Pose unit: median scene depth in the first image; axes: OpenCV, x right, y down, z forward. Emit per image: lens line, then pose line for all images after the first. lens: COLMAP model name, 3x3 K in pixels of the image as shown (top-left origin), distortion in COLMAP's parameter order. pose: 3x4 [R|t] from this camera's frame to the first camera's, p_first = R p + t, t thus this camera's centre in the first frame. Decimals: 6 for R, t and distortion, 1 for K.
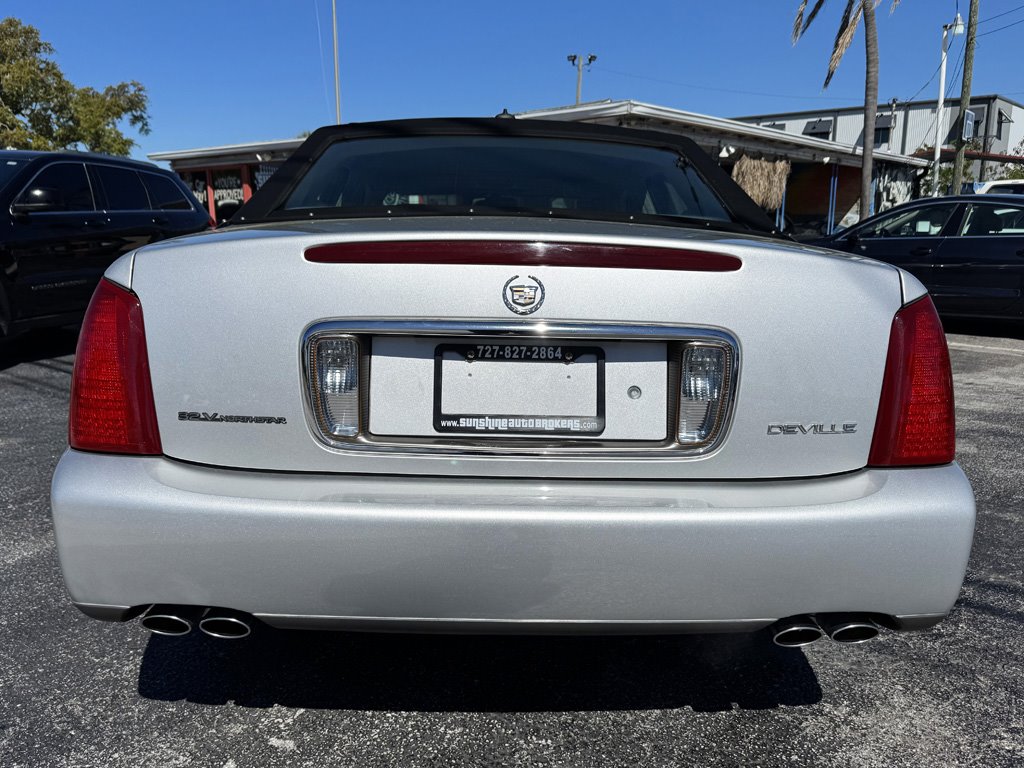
lens RADIAL K [[806.0, 0, 509.0], [0, 806.0, 358.0], [0, 0, 1]] dist [0.008039, -0.004100]
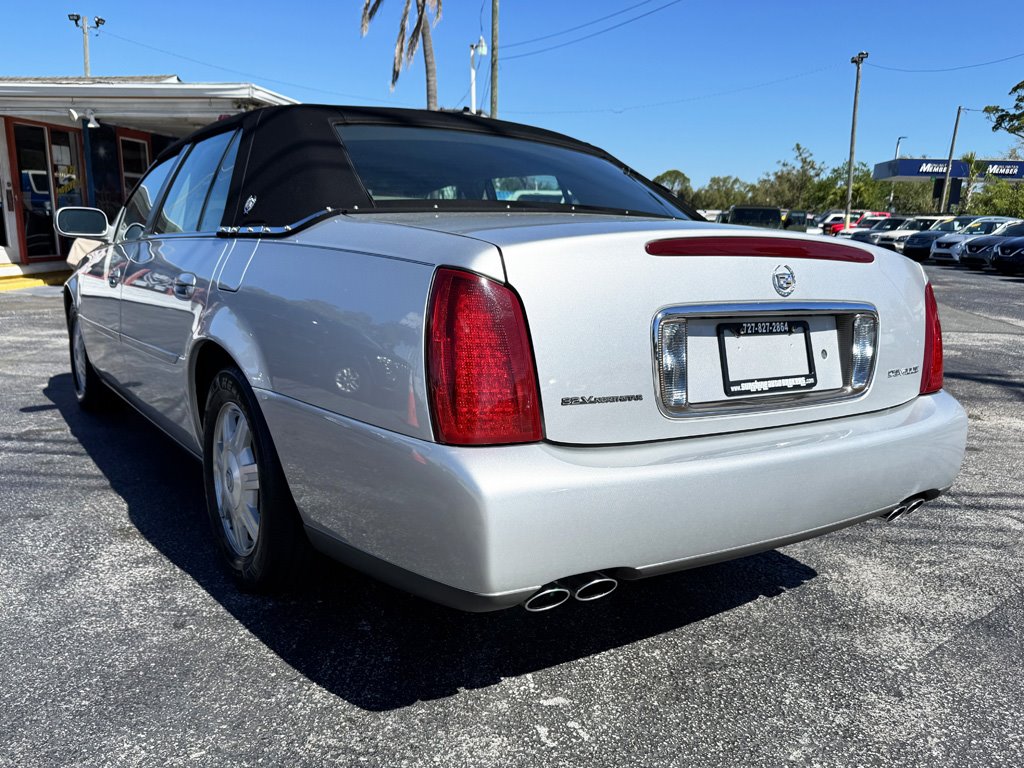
lens RADIAL K [[806.1, 0, 514.3], [0, 806.1, 397.3], [0, 0, 1]] dist [-0.000636, -0.005785]
pose [[0.839590, -0.087866, 0.536067, -0.997840], [0.057772, 0.995678, 0.072717, -0.013187], [-0.540140, -0.030083, 0.841037, 0.150776]]
